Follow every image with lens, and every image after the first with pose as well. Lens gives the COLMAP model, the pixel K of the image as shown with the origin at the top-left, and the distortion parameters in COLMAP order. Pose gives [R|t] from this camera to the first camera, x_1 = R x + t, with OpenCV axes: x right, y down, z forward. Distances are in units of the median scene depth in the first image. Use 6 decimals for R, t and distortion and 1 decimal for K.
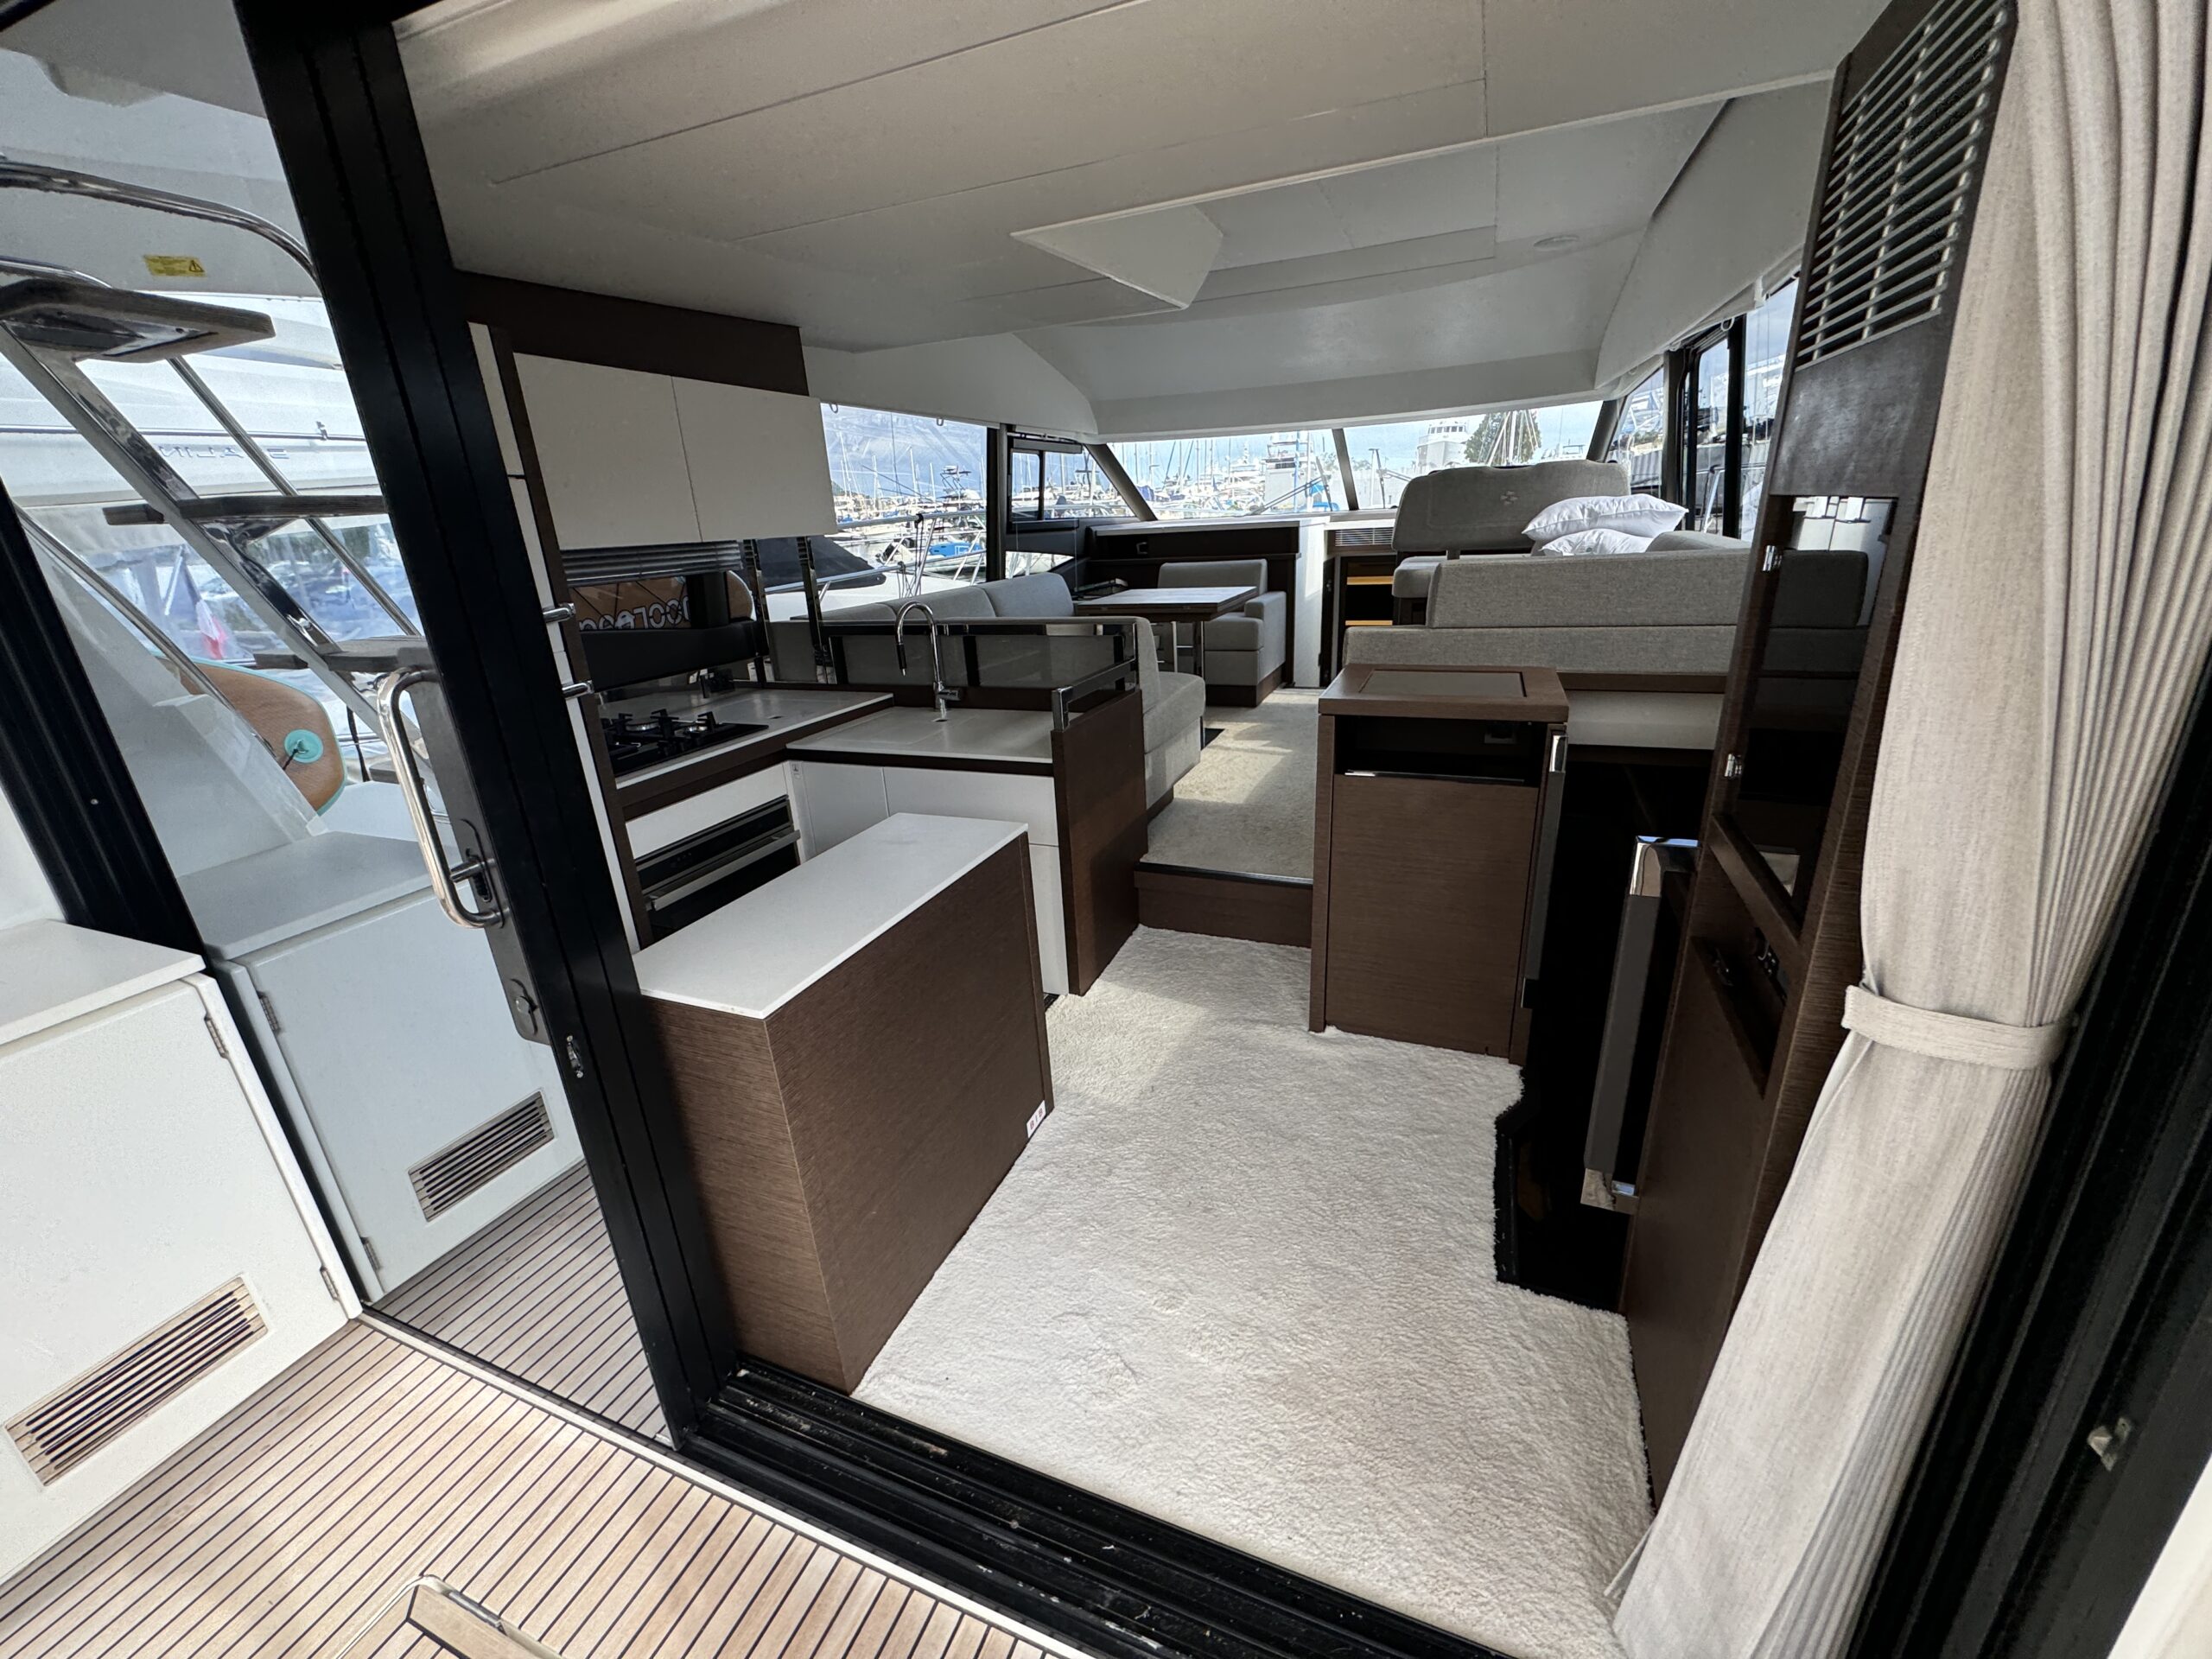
lens RADIAL K [[885.2, 0, 1105.0], [0, 885.2, 822.4], [0, 0, 1]] dist [-0.003333, 0.000422]
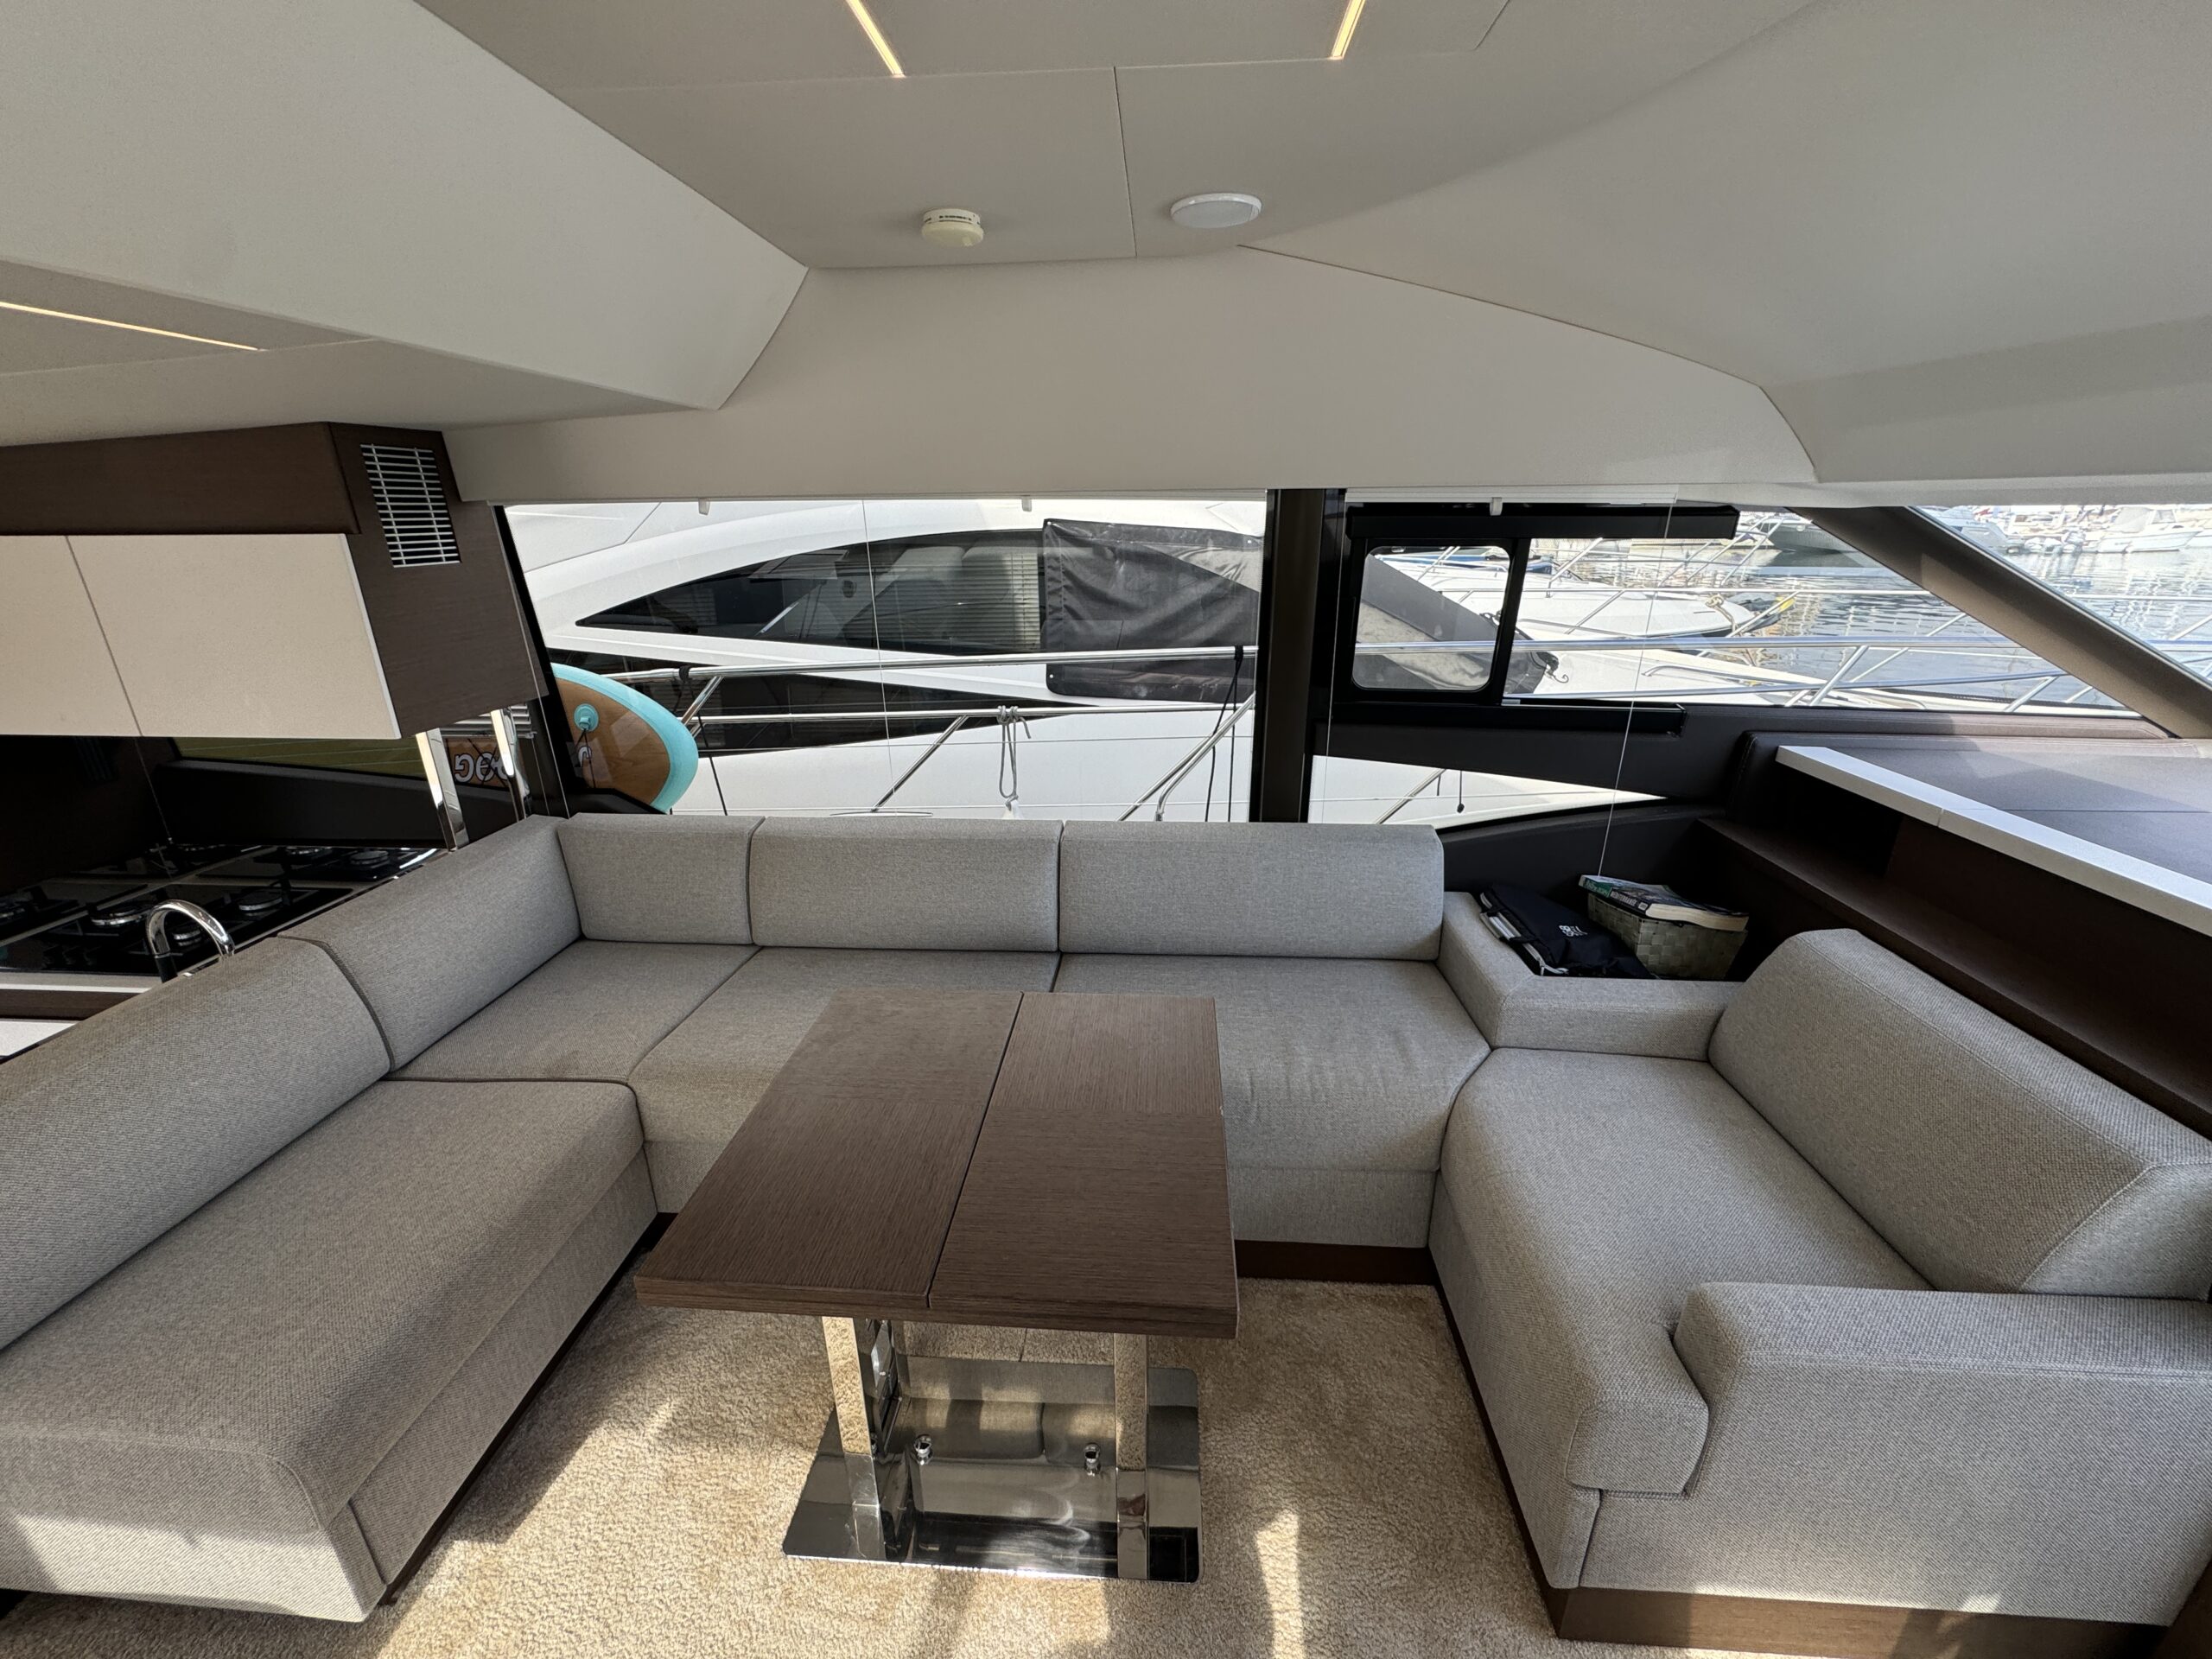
lens RADIAL K [[885.2, 0, 1105.0], [0, 885.2, 822.4], [0, 0, 1]] dist [-0.003333, 0.000422]
pose [[0.318226, 0.360140, -0.876945, 0.418917], [-0.318871, 0.911797, 0.258741, -0.577090], [0.892779, 0.197294, 0.404995, 1.165625]]
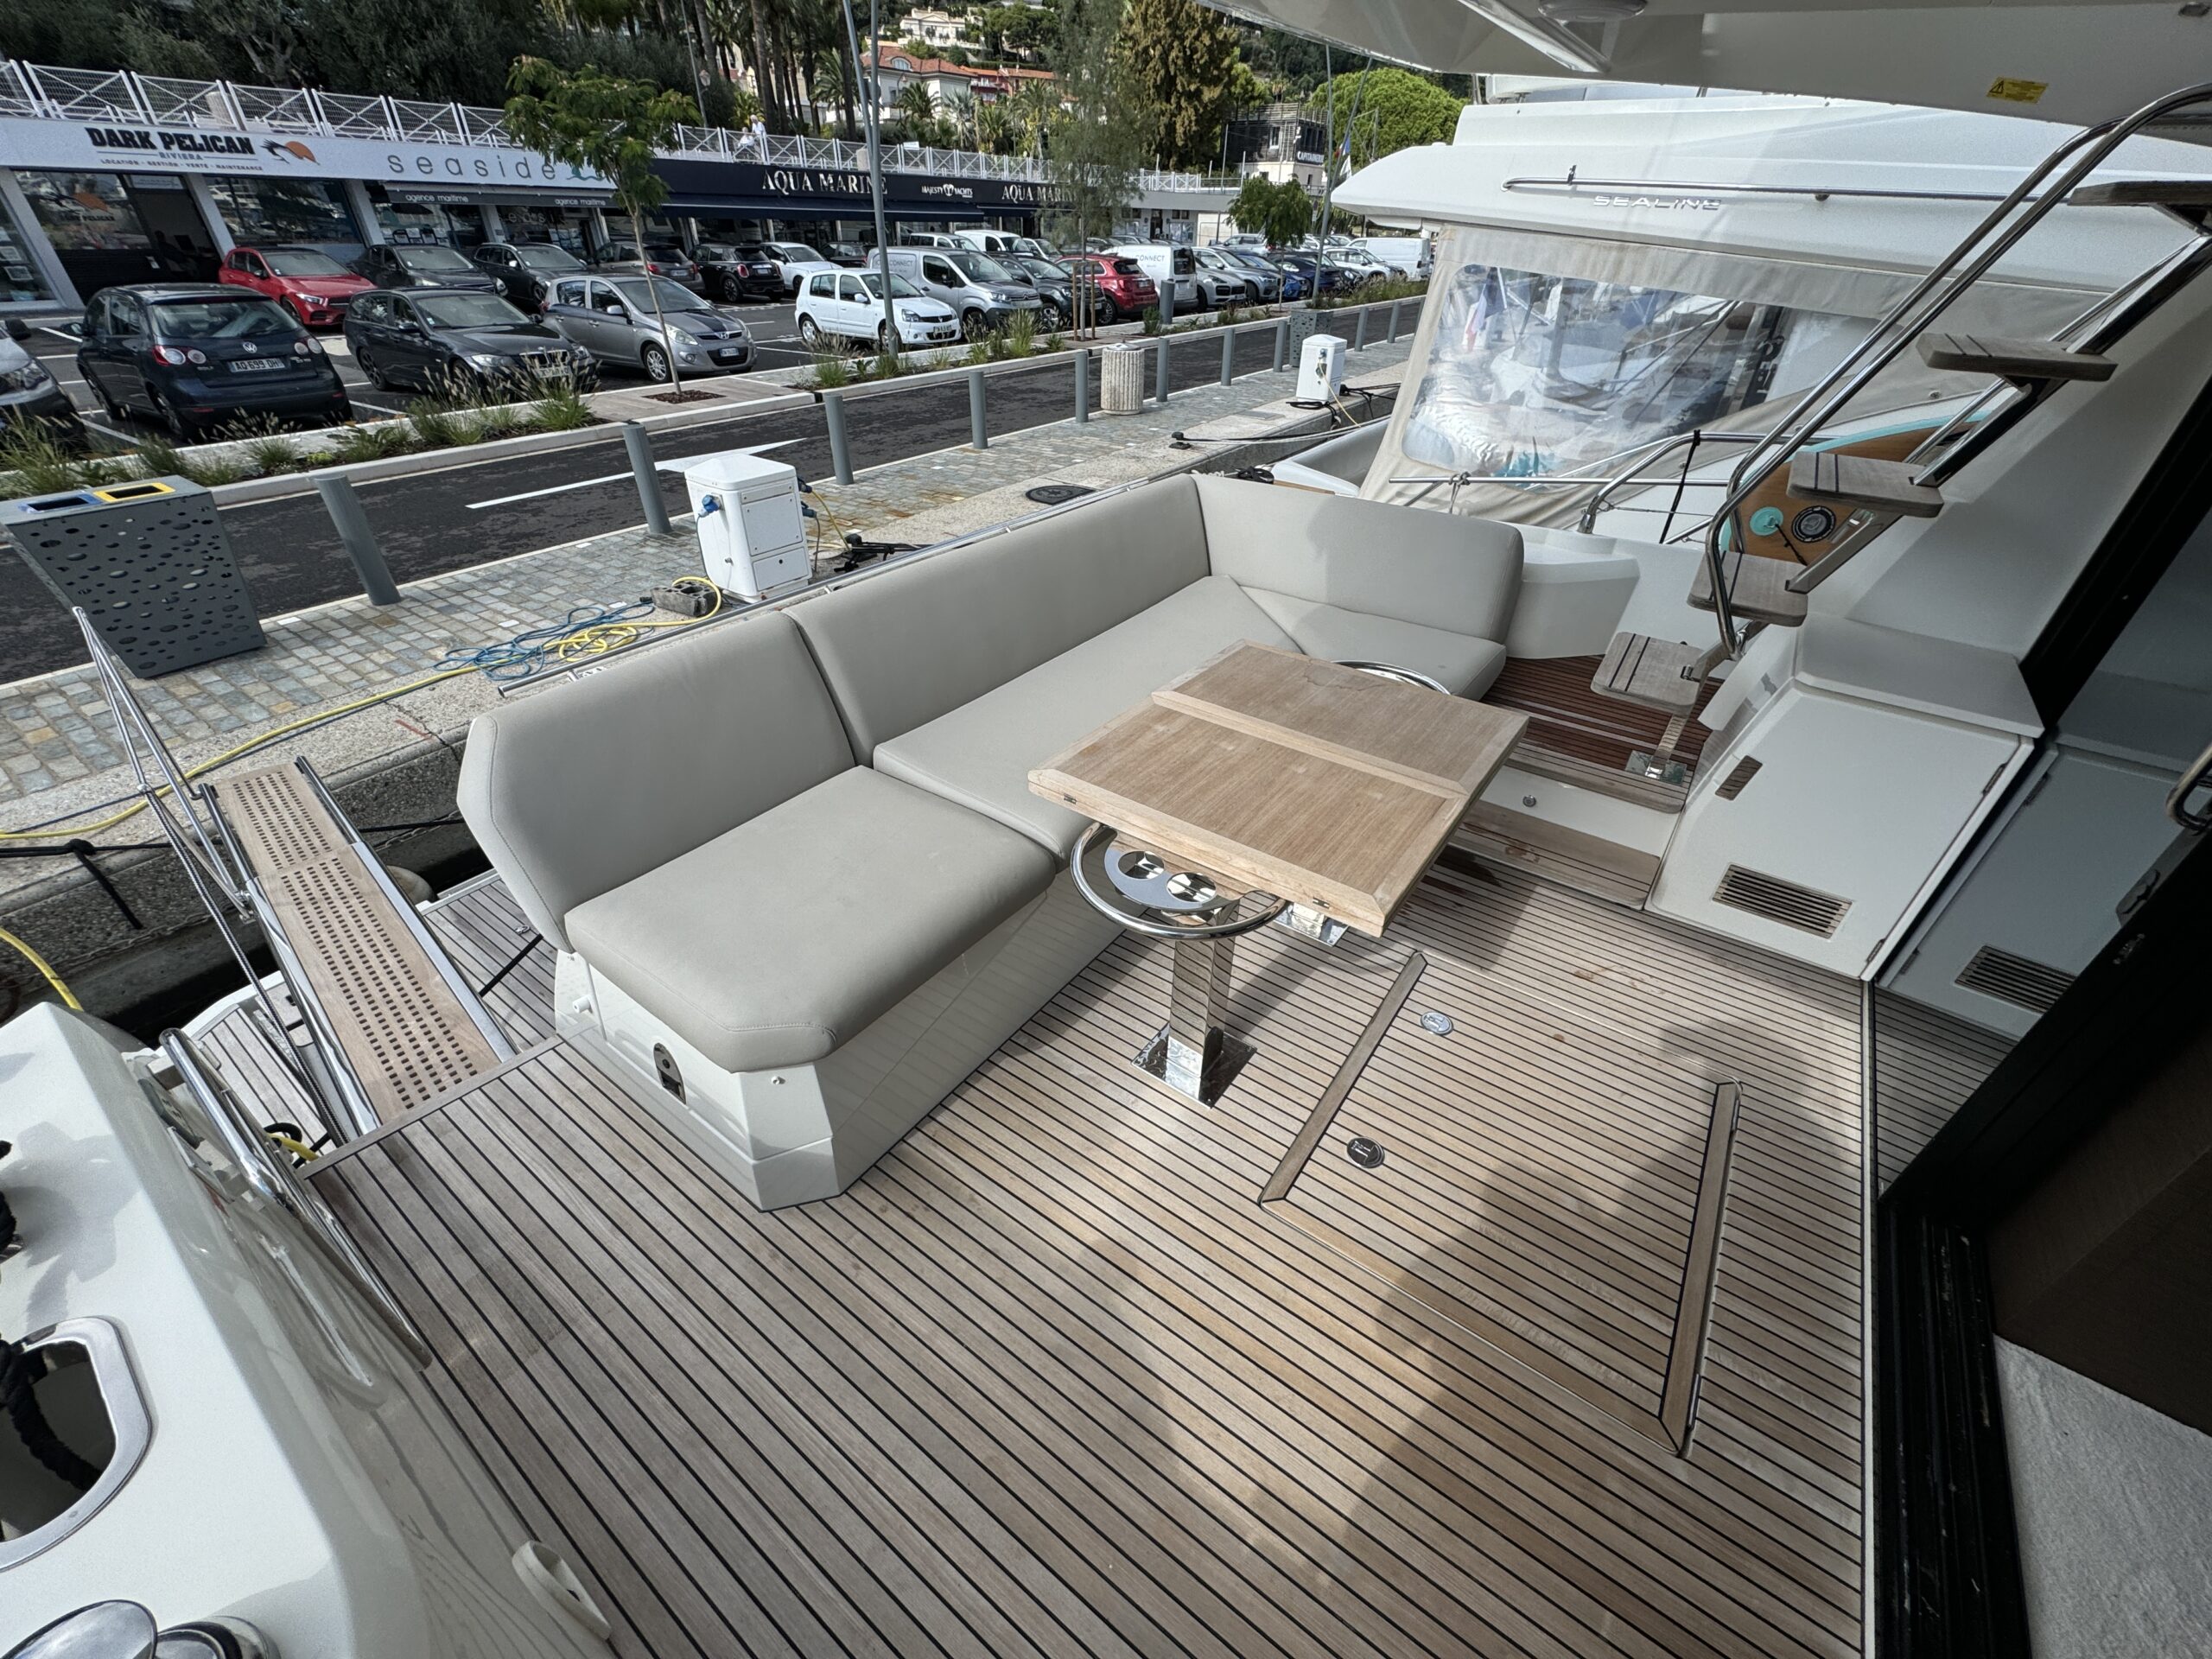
lens RADIAL K [[880.7, 0, 1066.0], [0, 880.7, 833.0], [0, 0, 1]] dist [-0.000860, 0.000116]
pose [[-0.247038, 0.592745, -0.766568, 0.215276], [-0.313550, 0.699630, 0.642032, -0.059888], [0.916875, 0.398963, 0.013020, -0.152162]]
